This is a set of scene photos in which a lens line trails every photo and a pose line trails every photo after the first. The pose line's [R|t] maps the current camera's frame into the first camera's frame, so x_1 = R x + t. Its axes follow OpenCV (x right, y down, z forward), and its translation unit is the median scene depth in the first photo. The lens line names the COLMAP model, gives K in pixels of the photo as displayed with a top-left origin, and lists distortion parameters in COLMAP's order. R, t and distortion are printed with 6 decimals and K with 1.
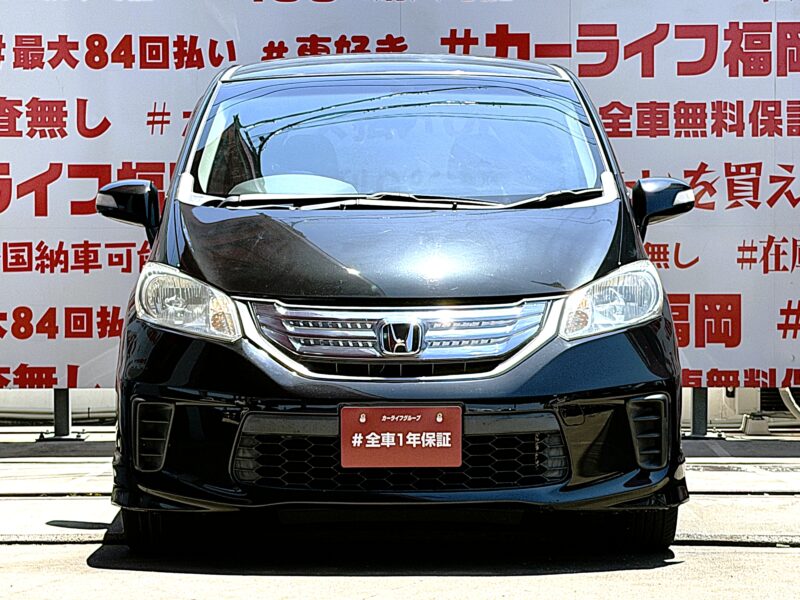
lens RADIAL K [[2053.9, 0, 400.0], [0, 2053.9, 300.0], [0, 0, 1]] dist [0.117476, 0.360042]
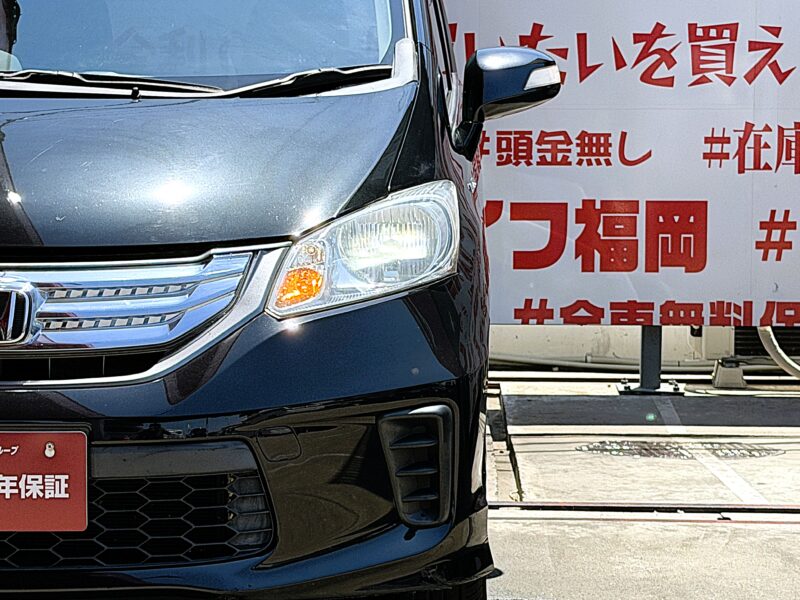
lens RADIAL K [[2181.2, 0, 400.0], [0, 2181.2, 300.0], [0, 0, 1]] dist [0.054152, 0.849479]
pose [[0.999473, 0.008177, -0.031412, 0.079672], [-0.006240, 0.998102, 0.061267, -0.014872], [0.031853, -0.061039, 0.997627, 0.207426]]
